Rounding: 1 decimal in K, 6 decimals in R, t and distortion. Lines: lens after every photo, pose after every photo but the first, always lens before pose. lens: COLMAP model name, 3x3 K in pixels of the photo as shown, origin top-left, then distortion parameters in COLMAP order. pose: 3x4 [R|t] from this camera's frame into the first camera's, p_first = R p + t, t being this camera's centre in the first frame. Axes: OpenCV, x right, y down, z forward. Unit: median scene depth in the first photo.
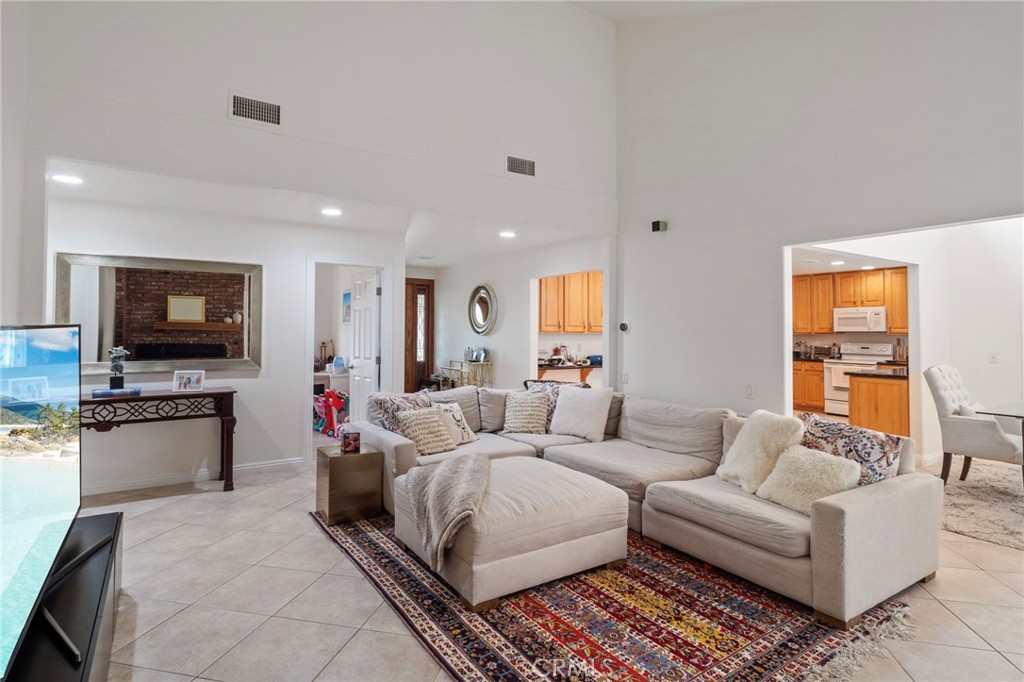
lens RADIAL K [[508.8, 0, 509.2], [0, 508.8, 322.4], [0, 0, 1]] dist [0.001859, -0.000982]
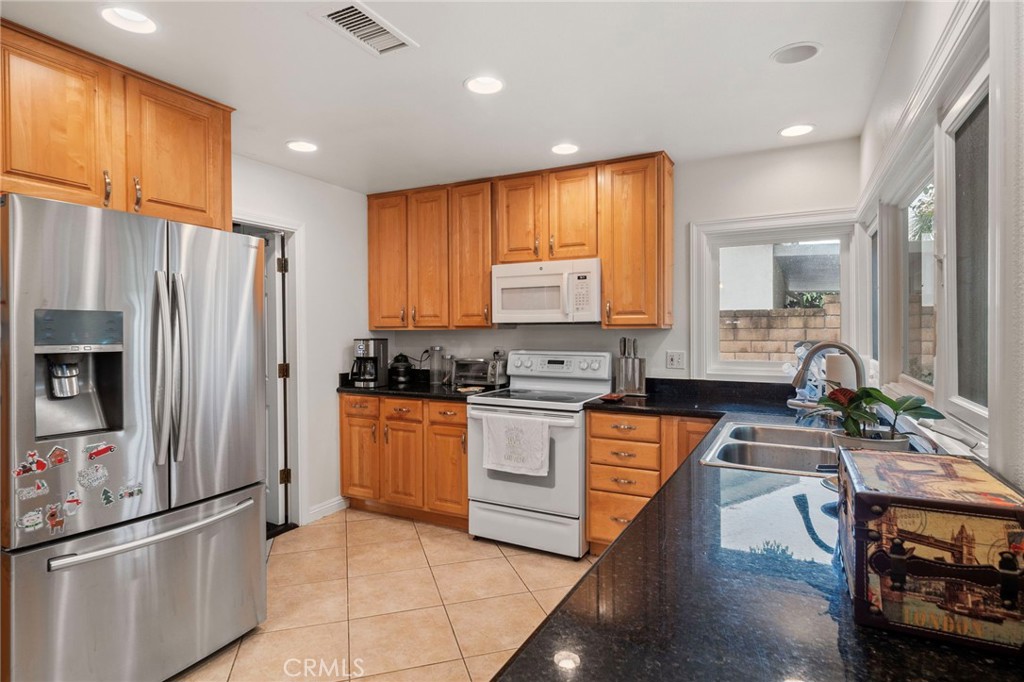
lens RADIAL K [[538.1, 0, 510.4], [0, 538.1, 333.6], [0, 0, 1]] dist [-0.000720, -0.000543]
pose [[0.858402, -0.008823, 0.512902, 0.441105], [-0.003610, 0.999723, 0.023239, 0.016864], [-0.512965, -0.021800, 0.858132, 0.641703]]
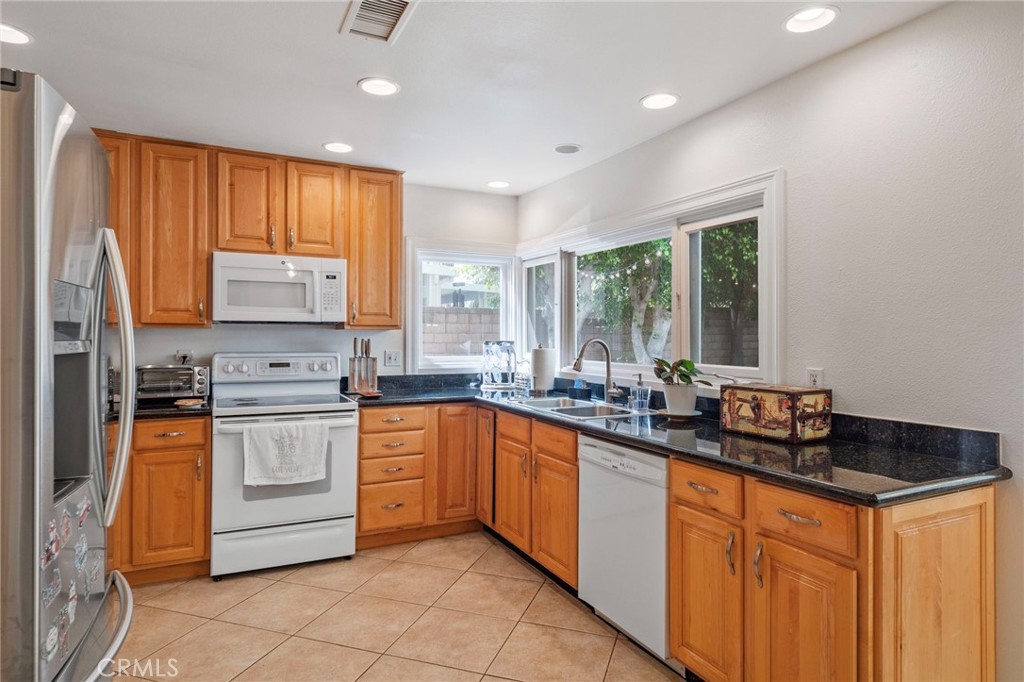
lens RADIAL K [[578.7, 0, 509.9], [0, 578.7, 333.2], [0, 0, 1]] dist [-0.002871, -0.000546]
pose [[0.087466, 0.001719, 0.996166, 0.280541], [-0.020620, 0.999787, 0.000086, 0.022881], [-0.995954, -0.020549, 0.087483, 0.789036]]
